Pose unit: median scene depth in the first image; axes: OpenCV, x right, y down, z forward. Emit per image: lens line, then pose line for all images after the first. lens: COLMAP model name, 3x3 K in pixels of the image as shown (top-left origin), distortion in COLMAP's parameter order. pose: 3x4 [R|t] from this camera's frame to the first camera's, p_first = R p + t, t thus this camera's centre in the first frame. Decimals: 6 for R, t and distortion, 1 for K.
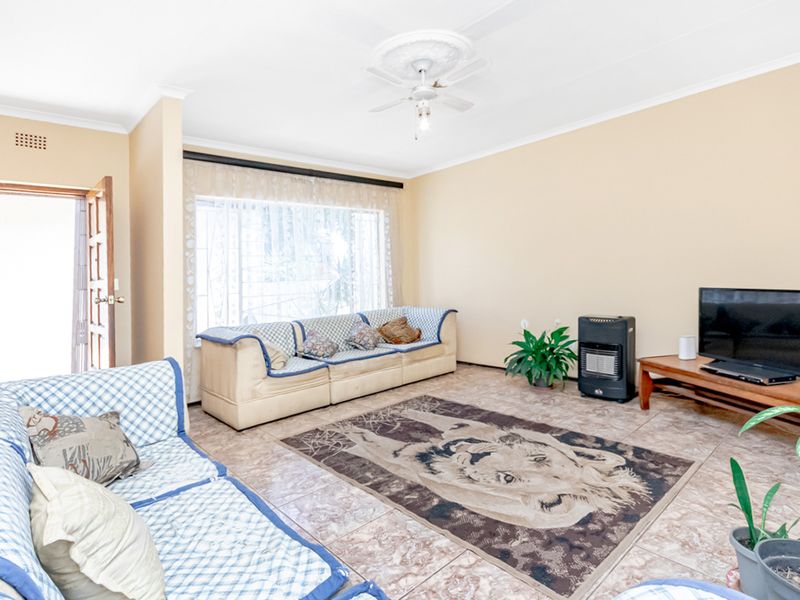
lens RADIAL K [[430.0, 0, 400.0], [0, 430.0, 300.0], [0, 0, 1]] dist [0.002873, 0.001434]
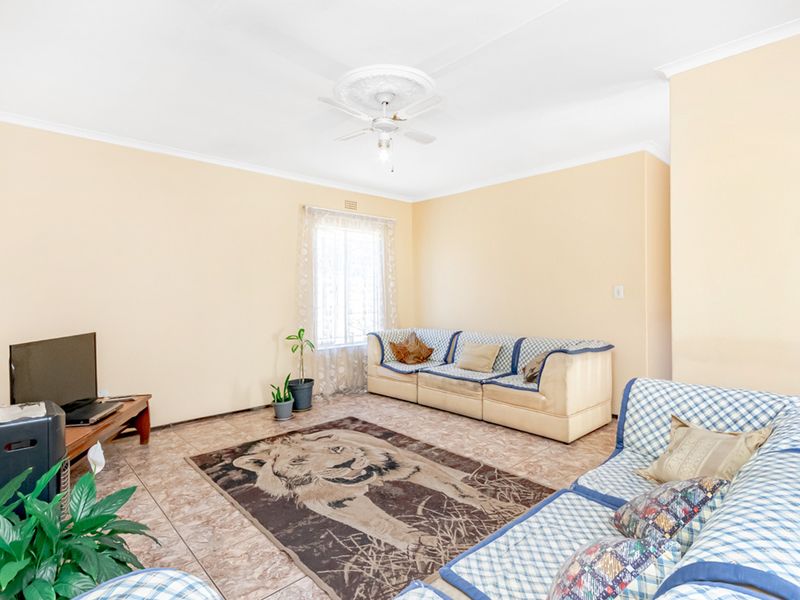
lens RADIAL K [[414.8, 0, 402.5], [0, 414.8, 301.4], [0, 0, 1]] dist [-0.000614, 0.000117]
pose [[-0.998199, 0.058630, -0.012711, 0.016932], [0.057576, 0.995770, 0.071609, -0.142529], [0.016856, 0.070748, -0.997352, 2.050996]]
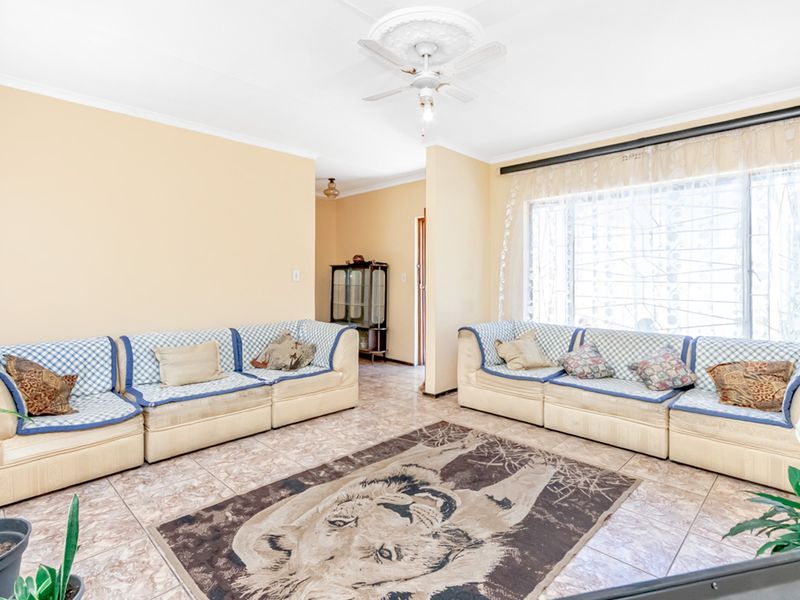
lens RADIAL K [[430.0, 0, 400.0], [0, 430.0, 300.0], [0, 0, 1]] dist [0.002873, 0.001434]
pose [[0.054717, 0.103416, -0.993132, 0.957700], [-0.055156, 0.993416, 0.100407, -0.123875], [0.996977, 0.049283, 0.060061, 0.915640]]
